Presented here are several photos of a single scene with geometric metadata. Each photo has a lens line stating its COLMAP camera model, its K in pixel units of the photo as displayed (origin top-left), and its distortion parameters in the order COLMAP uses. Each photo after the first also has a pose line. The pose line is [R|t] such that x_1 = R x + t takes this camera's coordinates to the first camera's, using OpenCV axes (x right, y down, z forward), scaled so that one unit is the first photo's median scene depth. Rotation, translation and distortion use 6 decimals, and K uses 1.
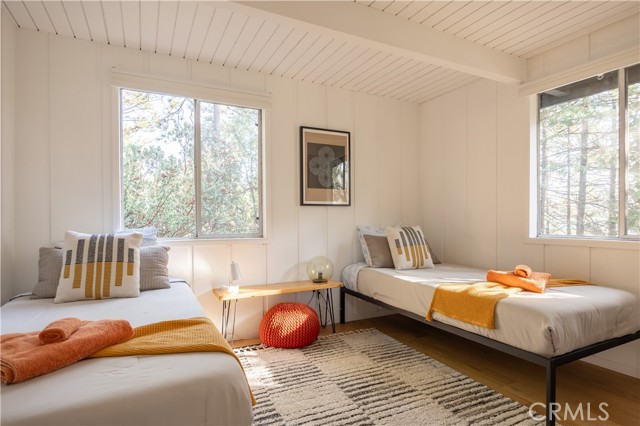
lens RADIAL K [[357.5, 0, 320.3], [0, 357.5, 223.6], [0, 0, 1]] dist [-0.001086, -0.000105]
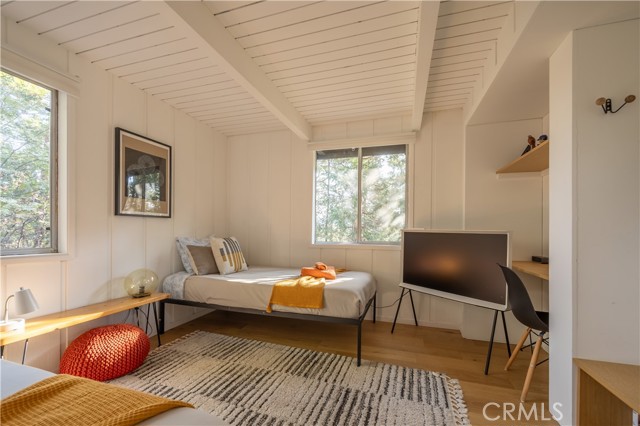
lens RADIAL K [[267.5, 0, 338.3], [0, 267.5, 233.5], [0, 0, 1]] dist [0.000500, 0.000188]
pose [[0.691845, 0.002040, 0.722043, -0.160554], [0.000890, 0.999993, -0.003678, -0.000995], [-0.722045, 0.003187, 0.691838, 0.133954]]
